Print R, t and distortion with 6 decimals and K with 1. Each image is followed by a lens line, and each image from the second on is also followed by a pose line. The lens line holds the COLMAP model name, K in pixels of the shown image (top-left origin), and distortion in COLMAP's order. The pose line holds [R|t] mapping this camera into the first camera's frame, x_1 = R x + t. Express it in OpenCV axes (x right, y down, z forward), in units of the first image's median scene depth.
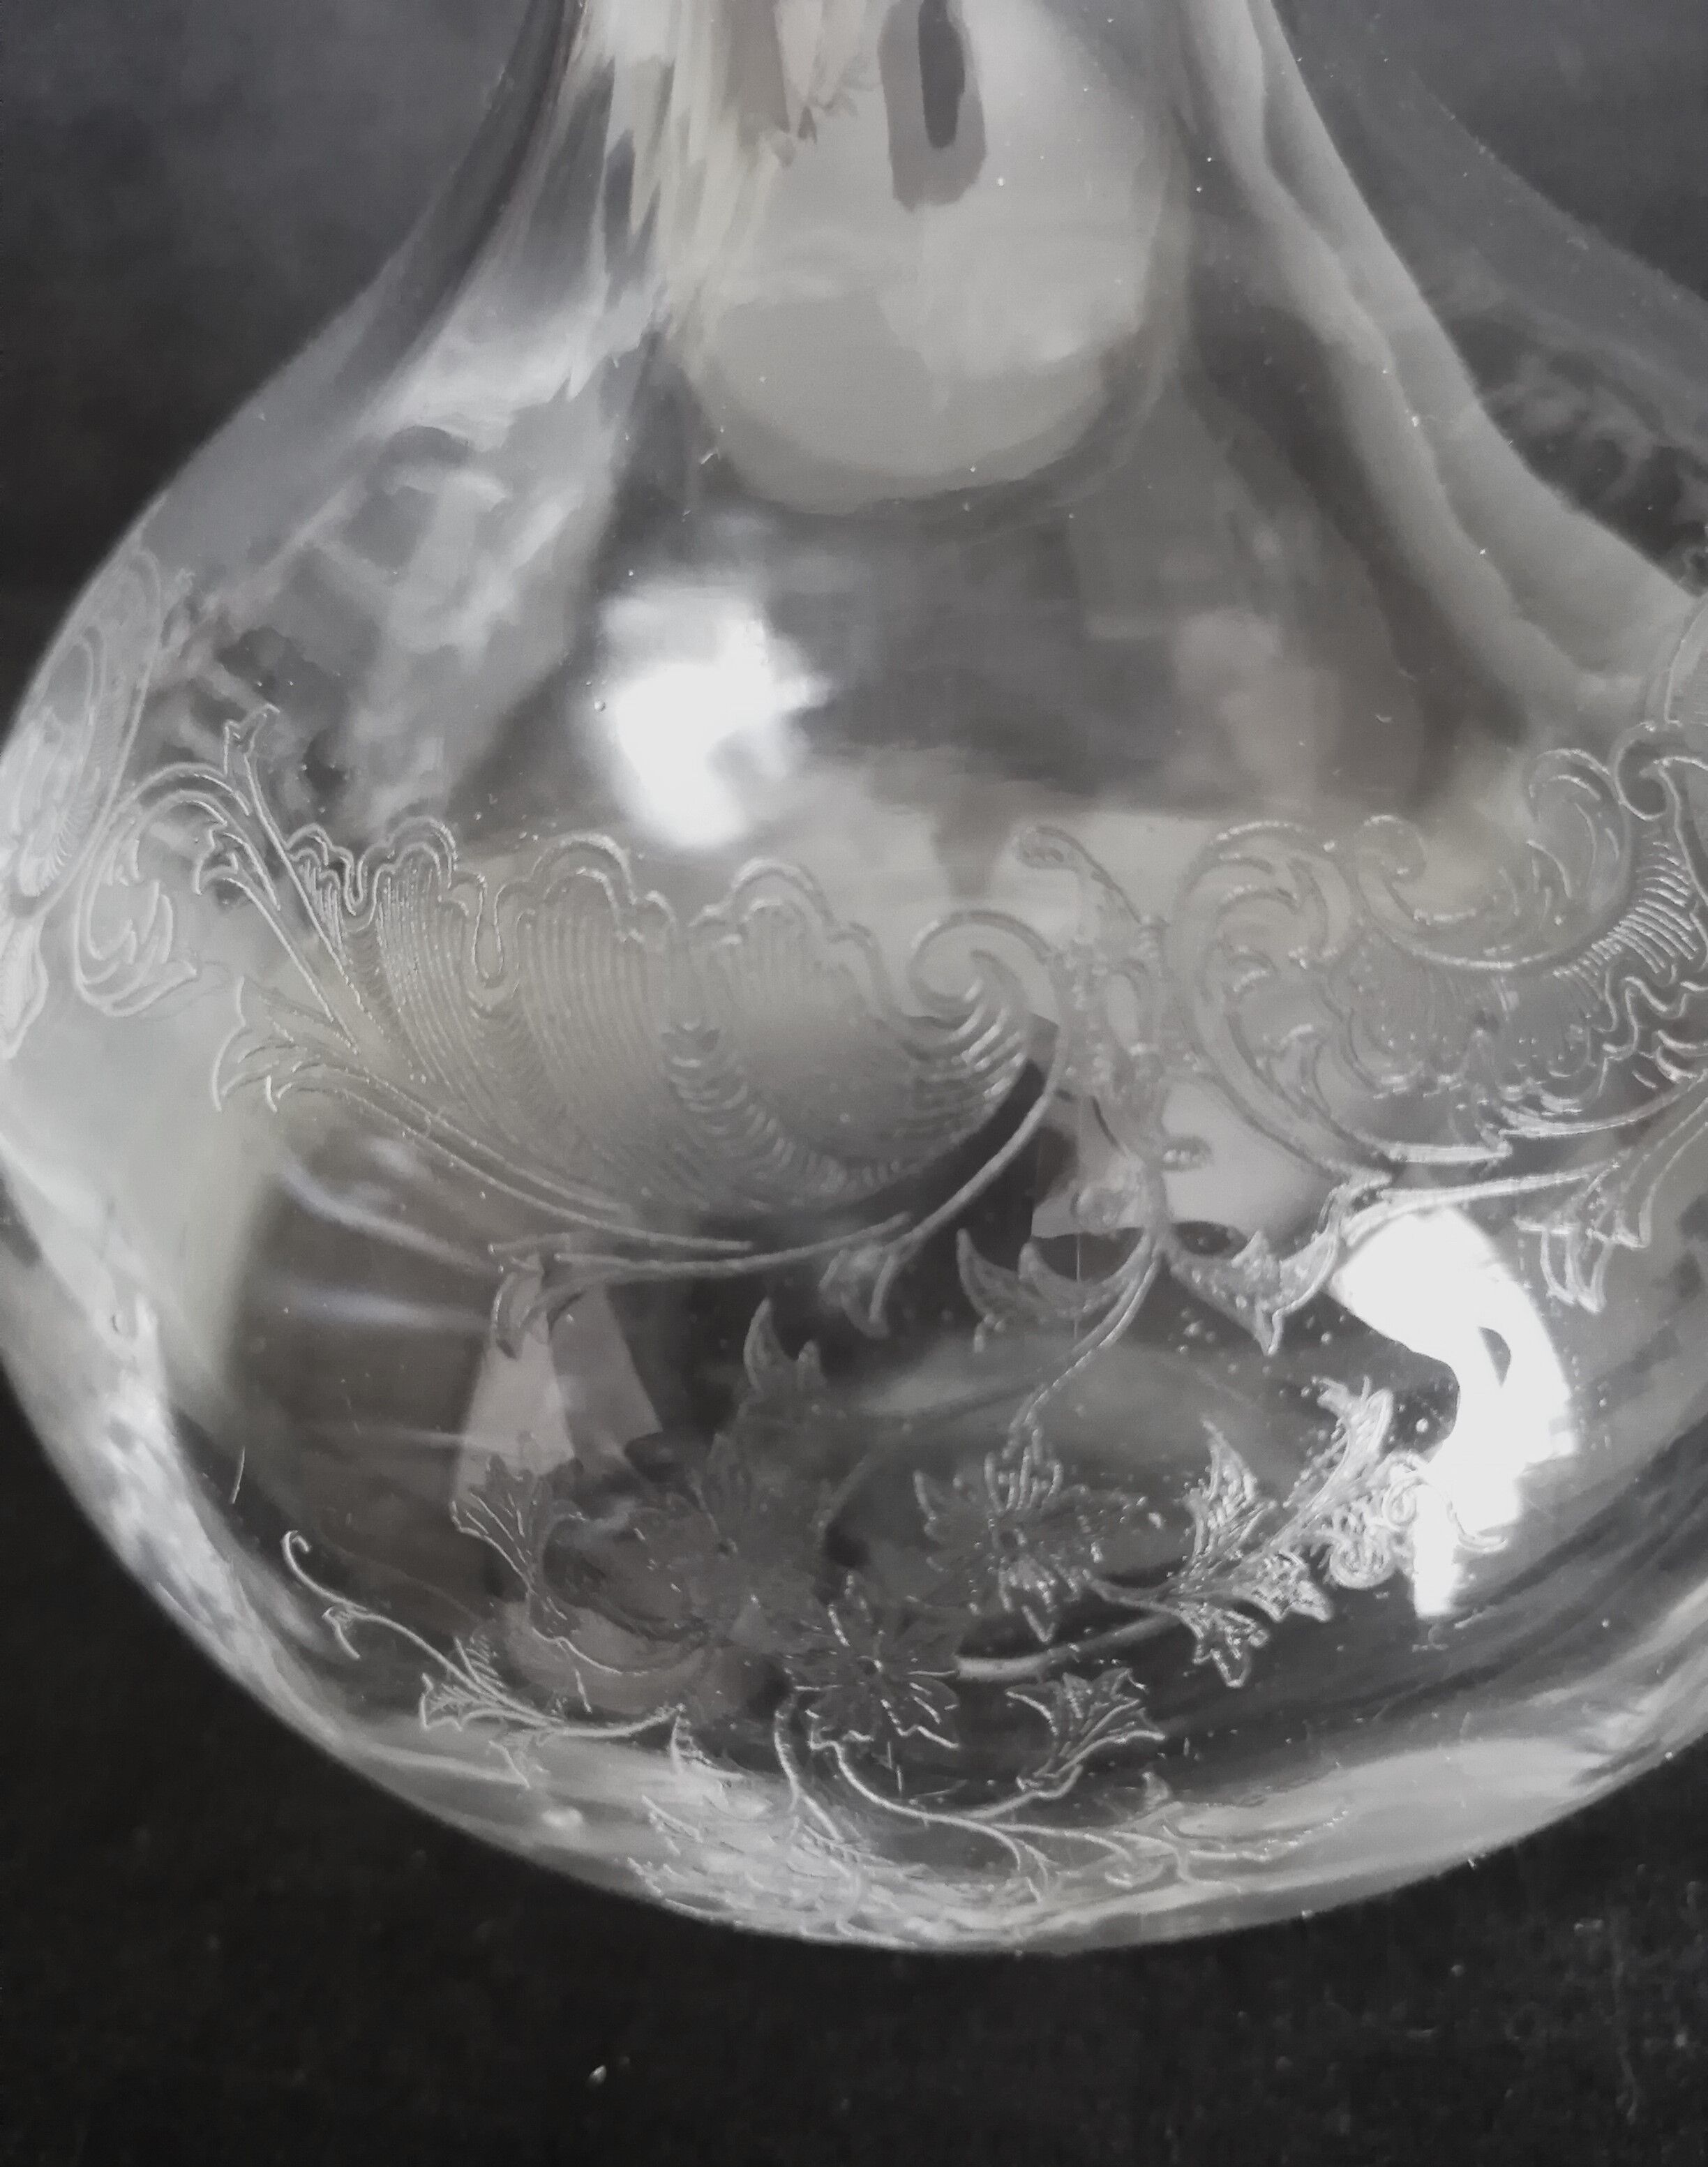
lens RADIAL K [[1987.8, 0, 875.3], [0, 1987.8, 1137.5], [0, 0, 1]] dist [-0.057983, 0.009721]
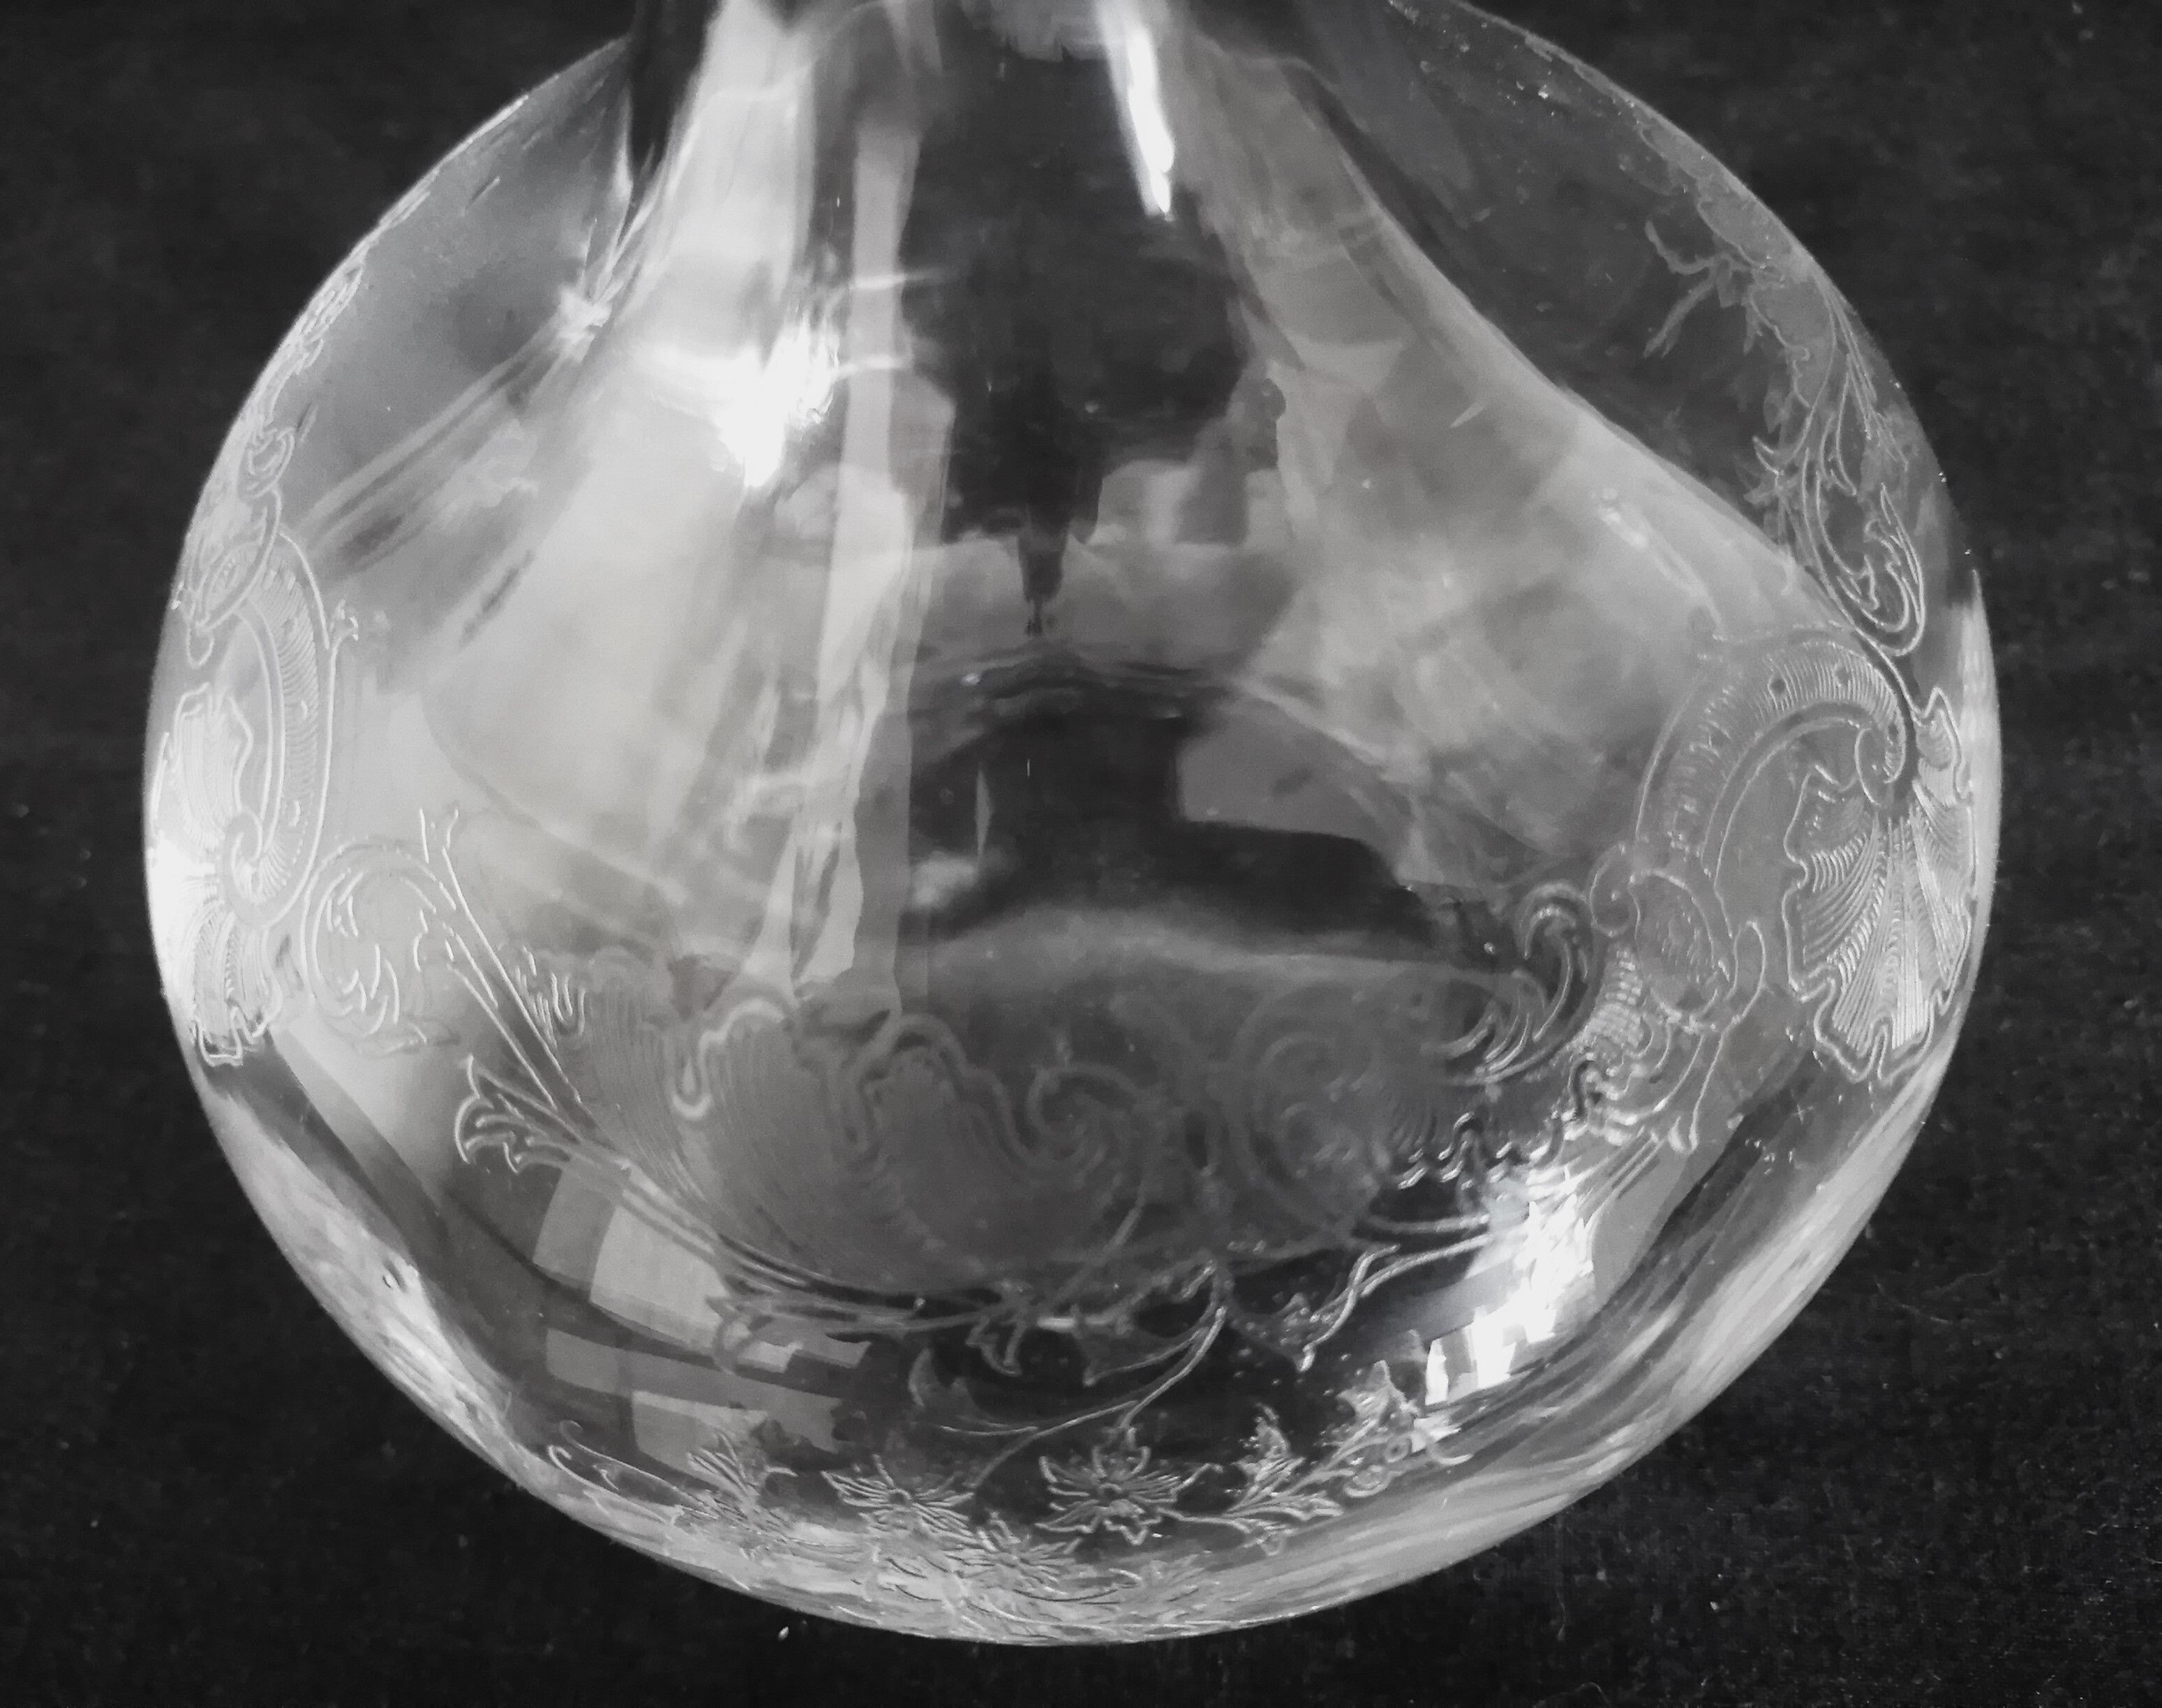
lens RADIAL K [[1983.0, 0, 1068.1], [0, 1983.0, 864.2], [0, 0, 1]] dist [-0.057983, 0.009721]
pose [[0.996811, -0.036768, 0.070825, -0.039548], [0.014063, 0.954579, 0.297626, -0.581468], [-0.078551, -0.295681, 0.952052, -0.151994]]
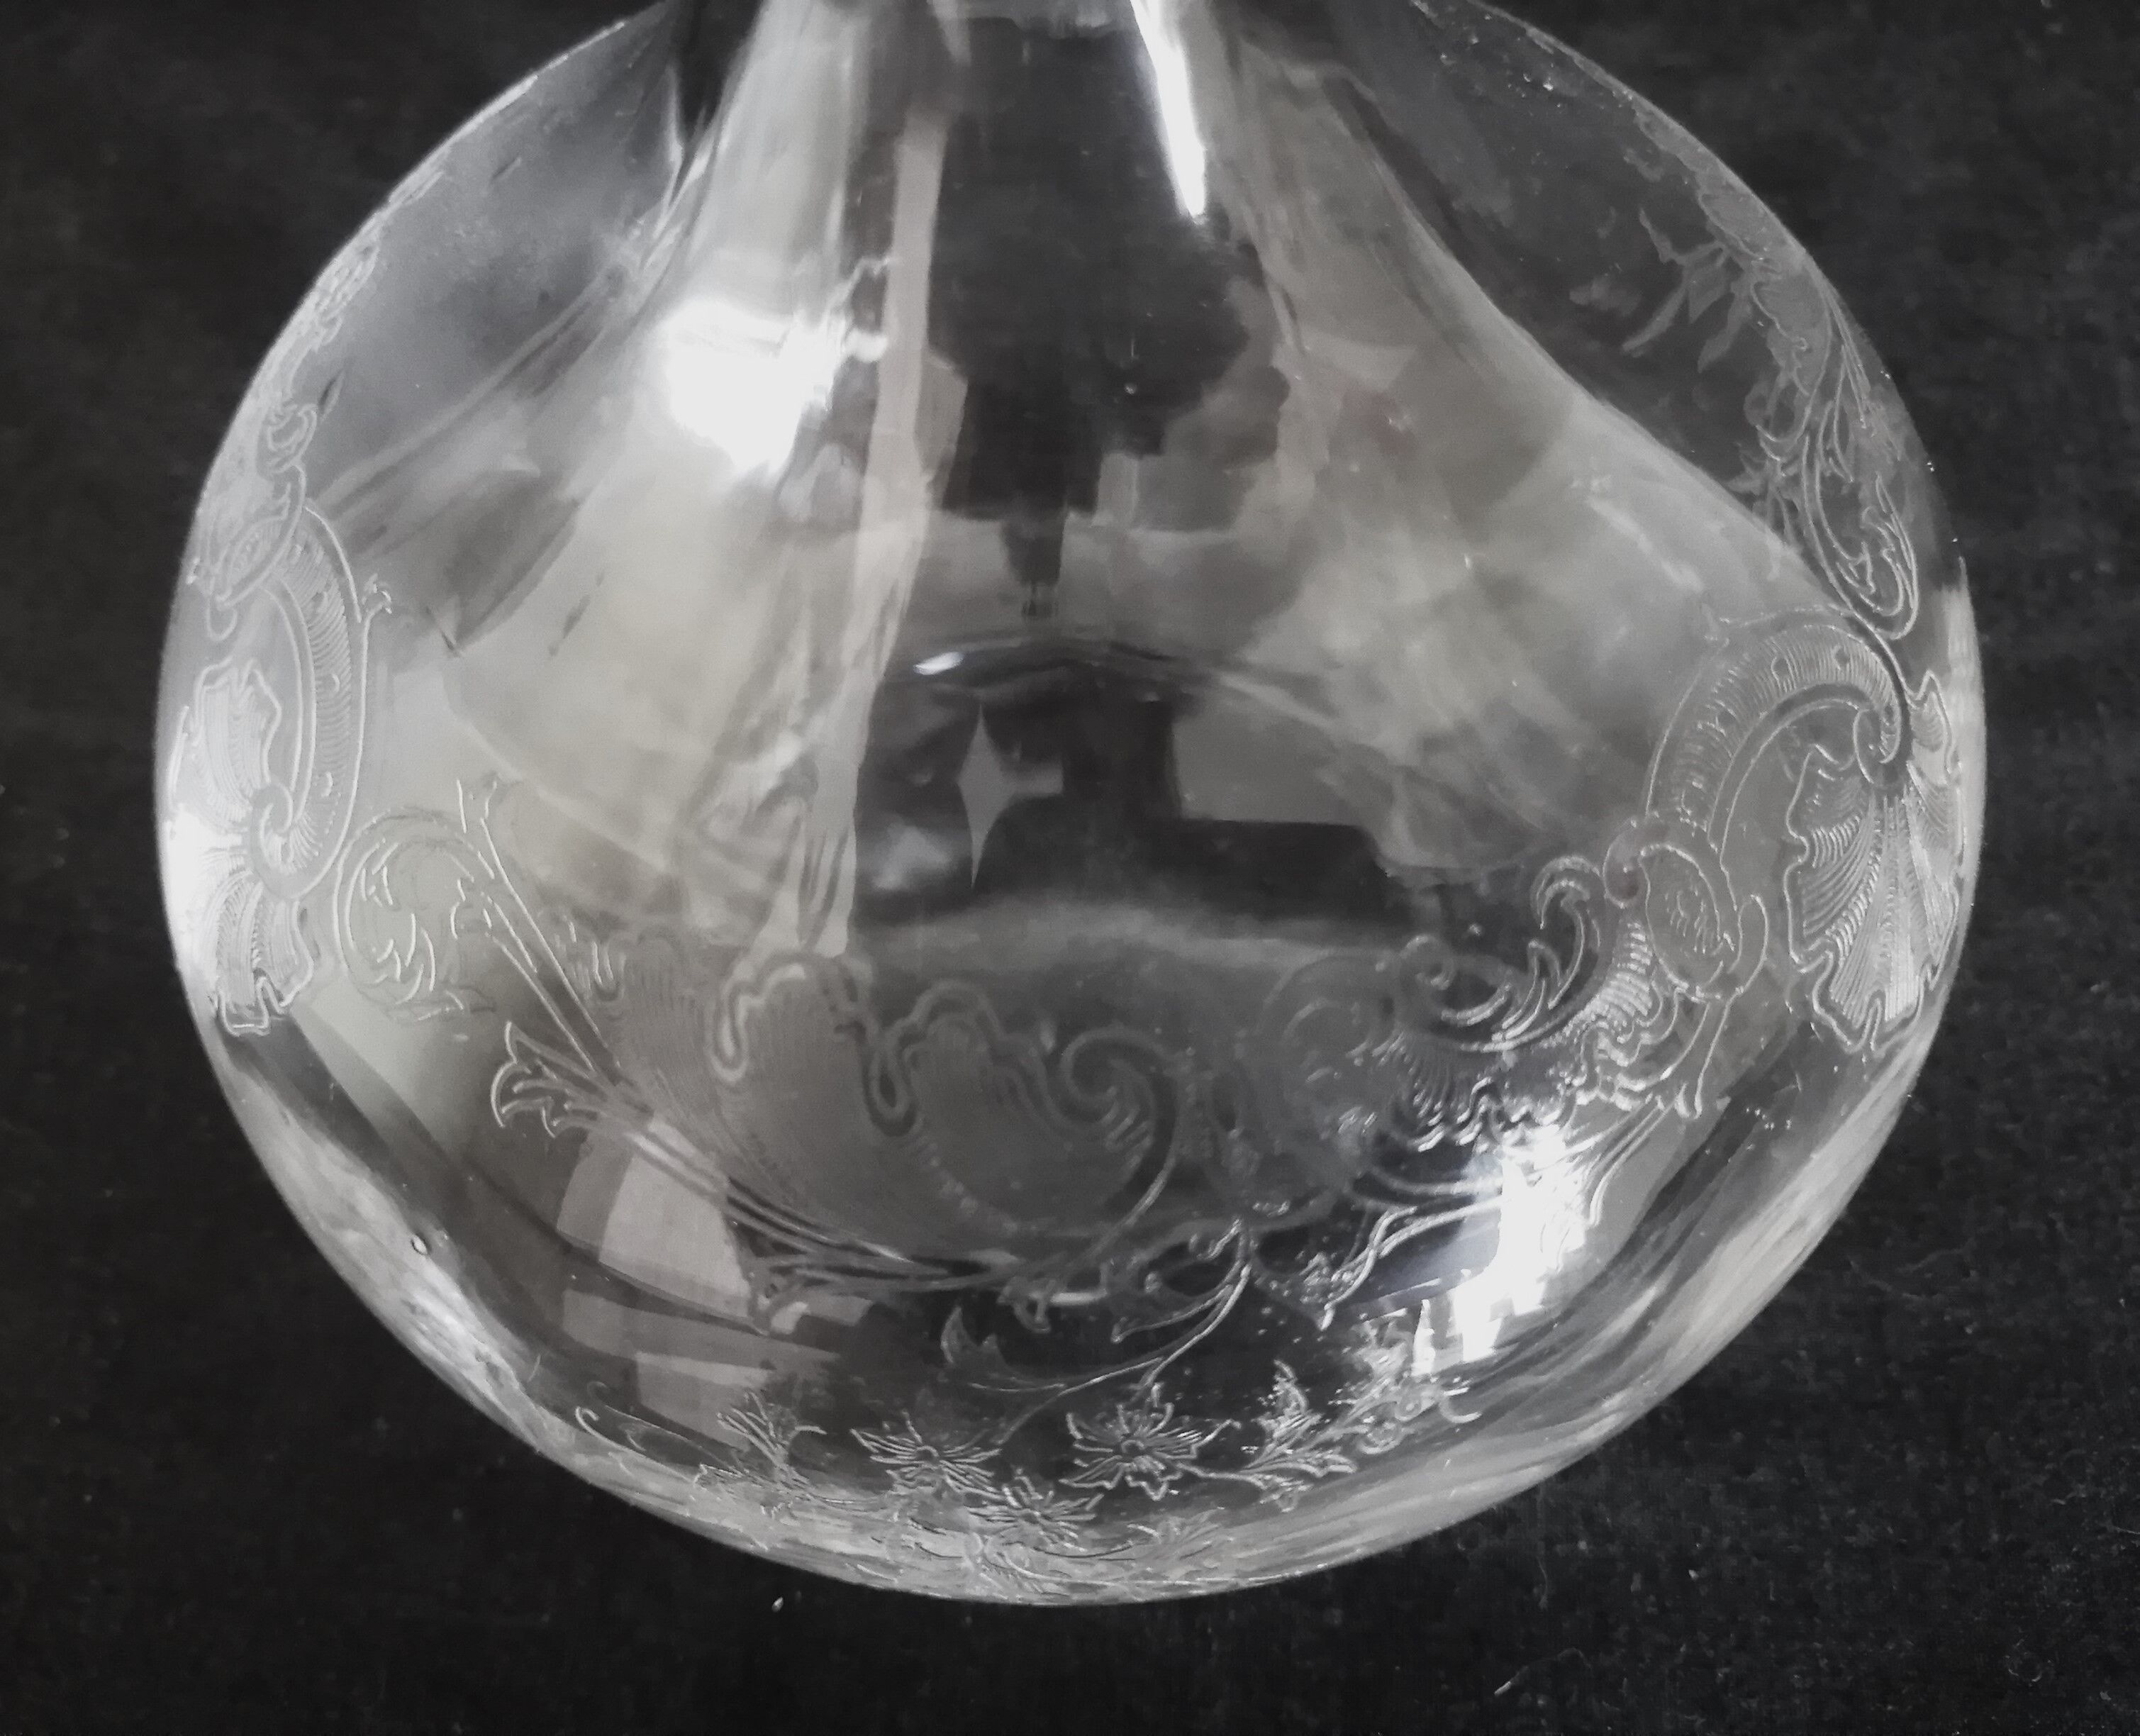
lens RADIAL K [[2020.1, 0, 1028.3], [0, 2020.1, 883.7], [0, 0, 1]] dist [-0.056729, 0.000000]
pose [[0.995603, -0.033877, 0.087327, -0.110967], [0.005256, 0.951041, 0.309021, -0.584056], [-0.093520, -0.307204, 0.947037, -0.205103]]
